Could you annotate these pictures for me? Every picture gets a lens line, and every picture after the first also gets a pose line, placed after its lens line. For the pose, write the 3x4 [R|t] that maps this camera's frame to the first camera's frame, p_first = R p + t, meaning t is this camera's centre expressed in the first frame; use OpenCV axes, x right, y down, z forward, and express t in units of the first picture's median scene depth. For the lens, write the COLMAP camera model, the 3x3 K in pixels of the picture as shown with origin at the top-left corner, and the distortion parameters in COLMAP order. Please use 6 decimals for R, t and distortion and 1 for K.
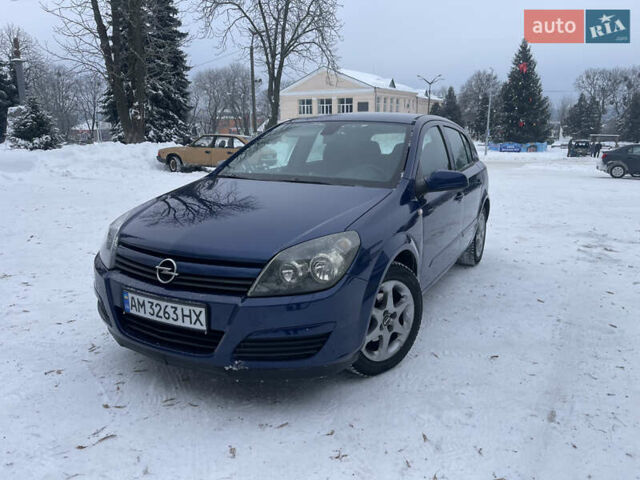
lens RADIAL K [[481.0, 0, 320.0], [0, 481.0, 240.0], [0, 0, 1]] dist [0.058983, -0.073841]
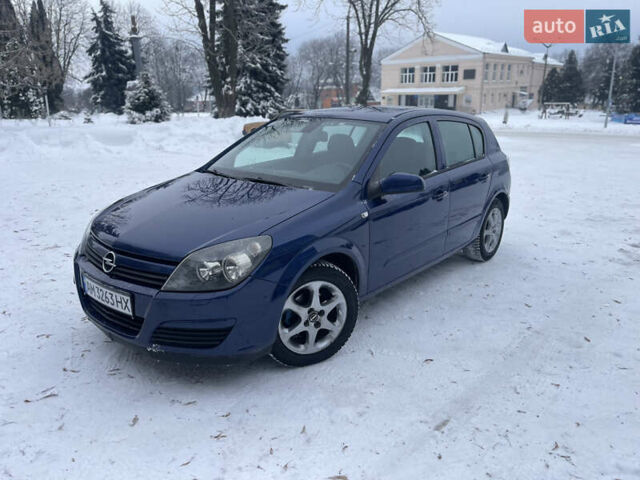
lens RADIAL K [[481.0, 0, 320.0], [0, 481.0, 240.0], [0, 0, 1]] dist [0.058983, -0.073841]
pose [[0.977947, 0.053384, -0.201918, 0.196943], [-0.041170, 0.997086, 0.064217, -0.040301], [0.204758, -0.054488, 0.977295, -0.017193]]
